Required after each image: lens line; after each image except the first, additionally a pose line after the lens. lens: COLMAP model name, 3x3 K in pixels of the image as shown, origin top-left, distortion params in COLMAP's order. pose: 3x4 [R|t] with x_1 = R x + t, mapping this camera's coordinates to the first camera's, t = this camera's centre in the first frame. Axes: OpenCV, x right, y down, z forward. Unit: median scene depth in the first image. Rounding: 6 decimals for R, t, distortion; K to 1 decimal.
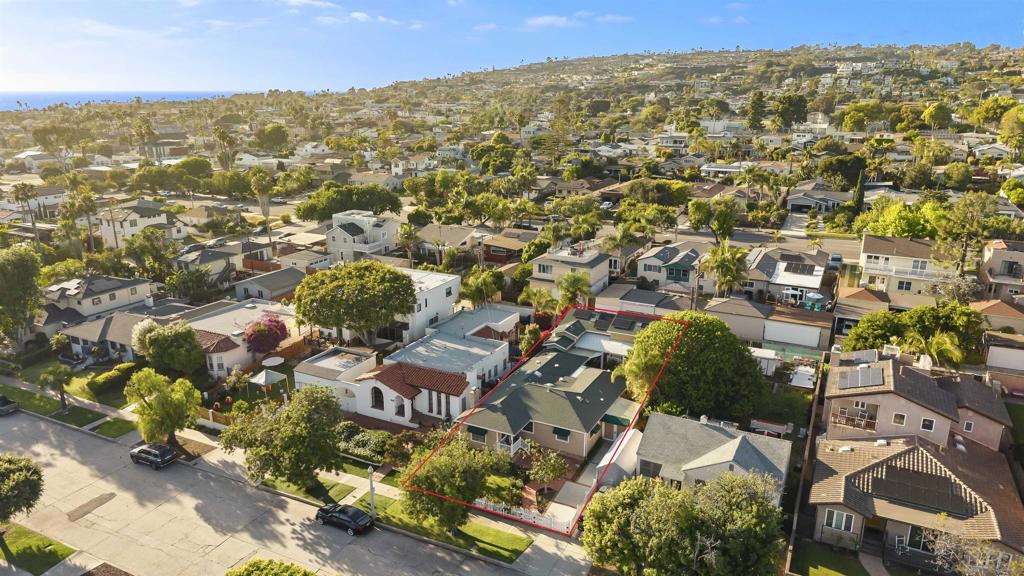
lens RADIAL K [[683.9, 0, 512.0], [0, 683.9, 288.0], [0, 0, 1]] dist [0.043471, -0.068790]
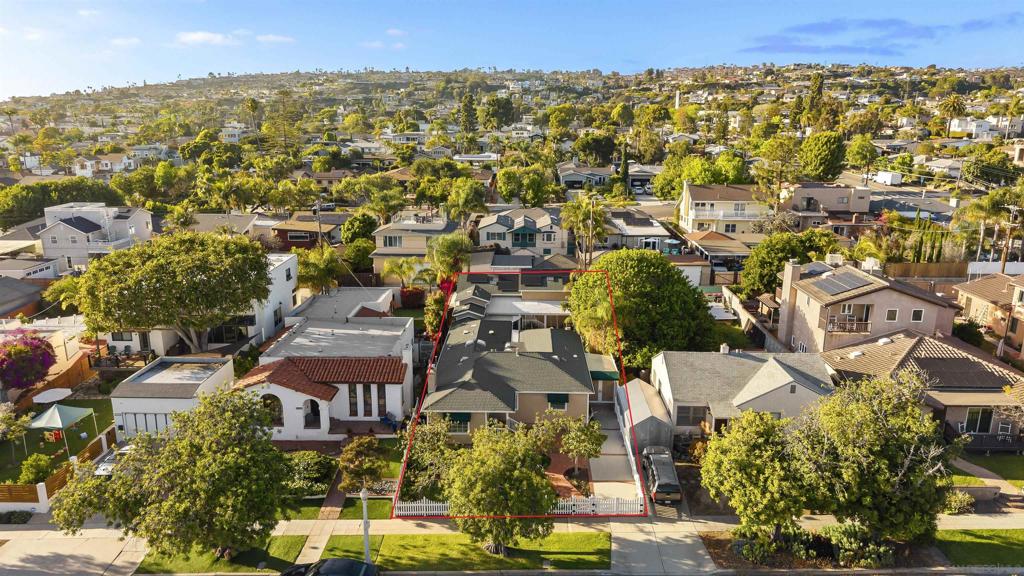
lens RADIAL K [[683.9, 0, 512.0], [0, 683.9, 288.0], [0, 0, 1]] dist [0.043471, -0.068790]
pose [[0.895800, -0.106174, 0.431589, -0.234037], [0.120155, 0.992742, -0.005170, 0.063182], [-0.427908, 0.056489, 0.902055, 0.236651]]
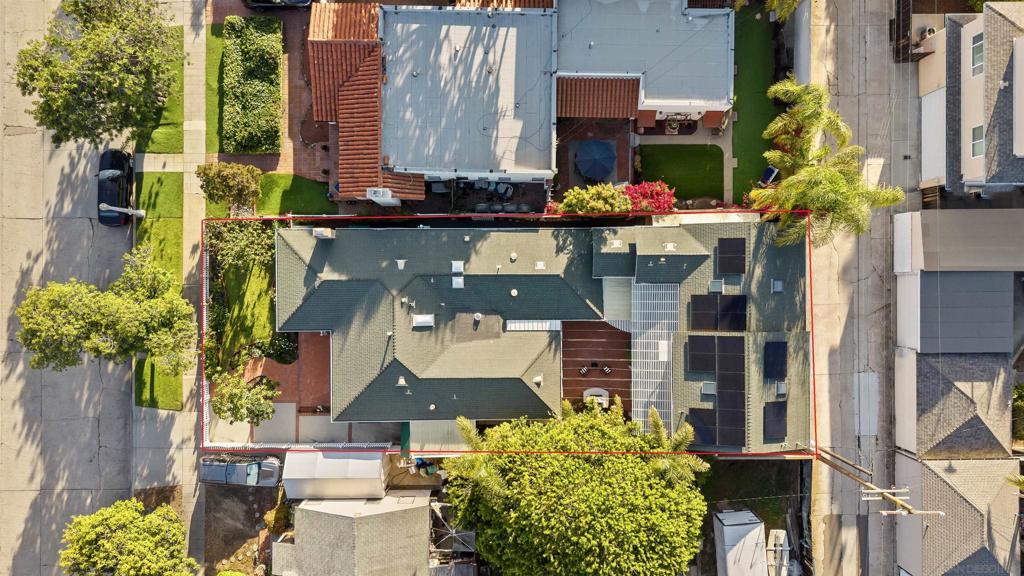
lens RADIAL K [[683.9, 0, 512.0], [0, 683.9, 288.0], [0, 0, 1]] dist [0.043471, -0.068790]
pose [[0.469624, 0.882781, 0.012303, 0.051272], [-0.263046, 0.126606, 0.956440, -0.391005], [0.842770, -0.452403, 0.291669, 0.768957]]
